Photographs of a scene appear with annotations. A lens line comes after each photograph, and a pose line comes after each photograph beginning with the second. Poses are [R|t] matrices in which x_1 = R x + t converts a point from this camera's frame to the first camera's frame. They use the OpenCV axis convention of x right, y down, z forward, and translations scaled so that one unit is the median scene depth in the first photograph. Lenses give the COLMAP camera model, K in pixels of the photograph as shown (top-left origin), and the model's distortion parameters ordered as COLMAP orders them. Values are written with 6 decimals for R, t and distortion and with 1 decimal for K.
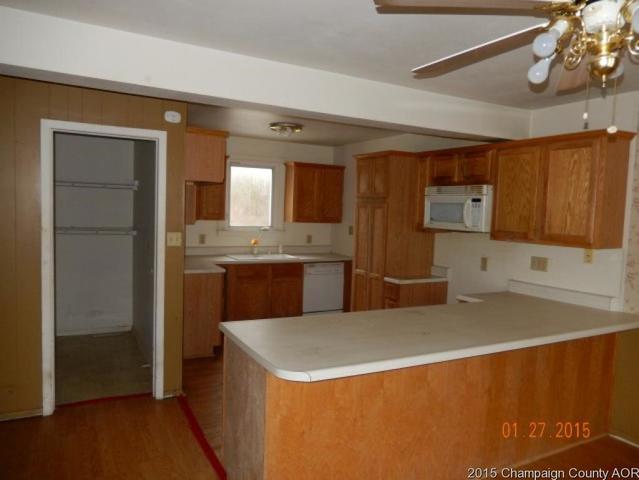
lens RADIAL K [[479.6, 0, 321.0], [0, 479.6, 251.1], [0, 0, 1]] dist [-0.023459, -0.000930]
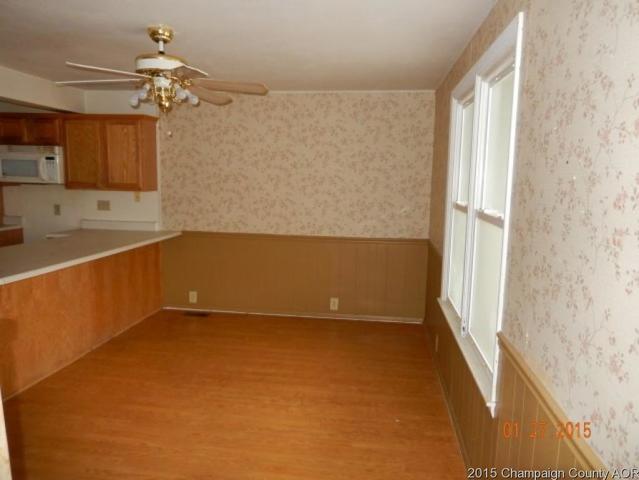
lens RADIAL K [[479.6, 0, 321.0], [0, 479.6, 251.1], [0, 0, 1]] dist [-0.023459, -0.000930]
pose [[0.584016, -0.138241, 0.799885, -0.305665], [0.060916, 0.990077, 0.126634, 0.021602], [-0.809453, -0.025230, 0.586642, -0.333260]]
